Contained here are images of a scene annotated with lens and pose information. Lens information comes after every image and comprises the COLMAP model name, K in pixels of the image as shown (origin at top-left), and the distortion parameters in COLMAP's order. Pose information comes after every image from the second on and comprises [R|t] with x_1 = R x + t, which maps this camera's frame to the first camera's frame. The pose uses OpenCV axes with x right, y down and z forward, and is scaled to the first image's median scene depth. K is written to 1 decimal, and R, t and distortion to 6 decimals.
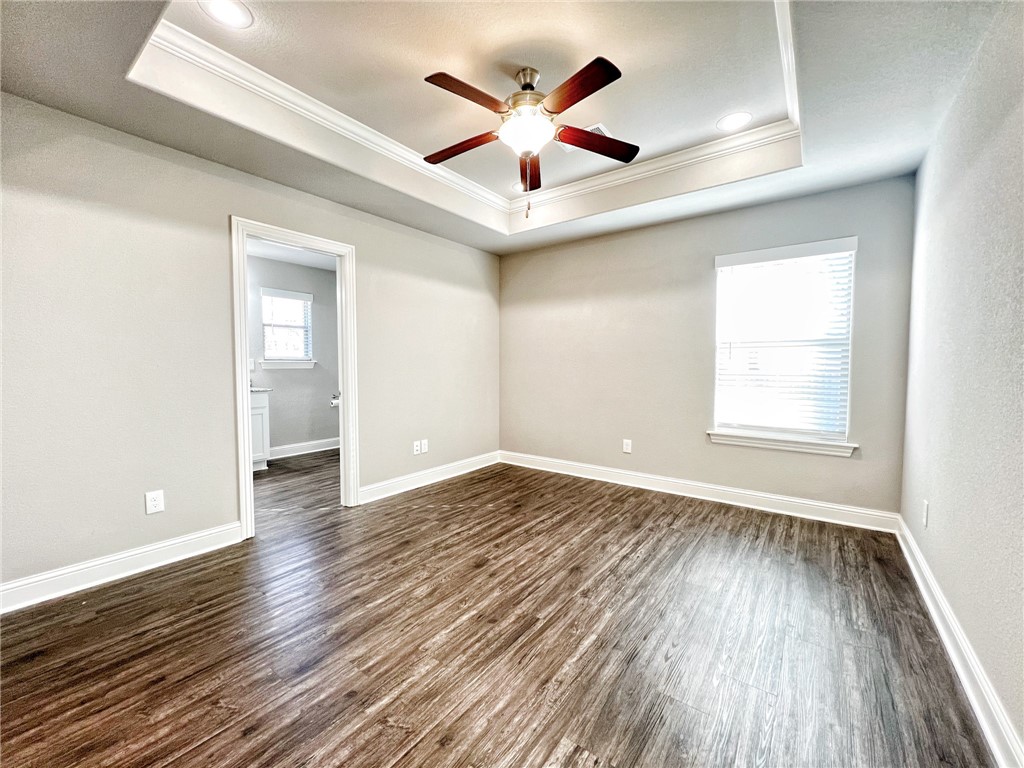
lens RADIAL K [[412.3, 0, 499.6], [0, 412.3, 391.9], [0, 0, 1]] dist [-0.004010, 0.001028]
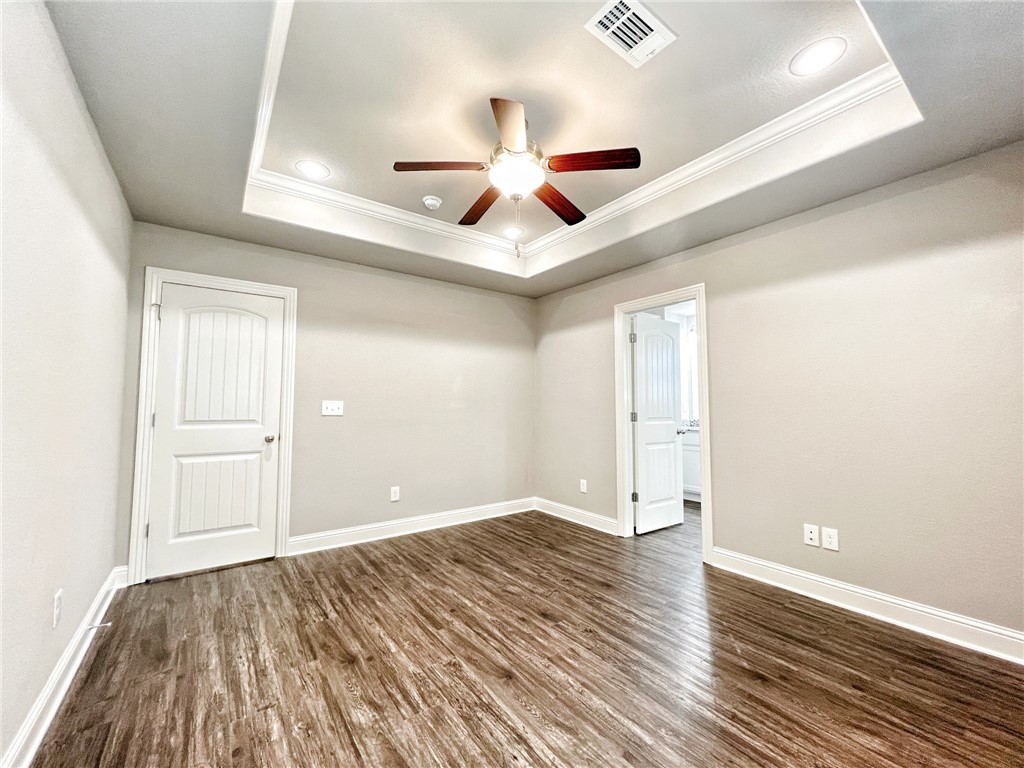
lens RADIAL K [[412.3, 0, 517.2], [0, 412.3, 394.9], [0, 0, 1]] dist [-0.004010, 0.001028]
pose [[-0.262957, -0.026376, -0.964447, 0.913564], [-0.066596, 0.997738, -0.009129, -0.080612], [0.962506, 0.061828, -0.264119, 1.164201]]
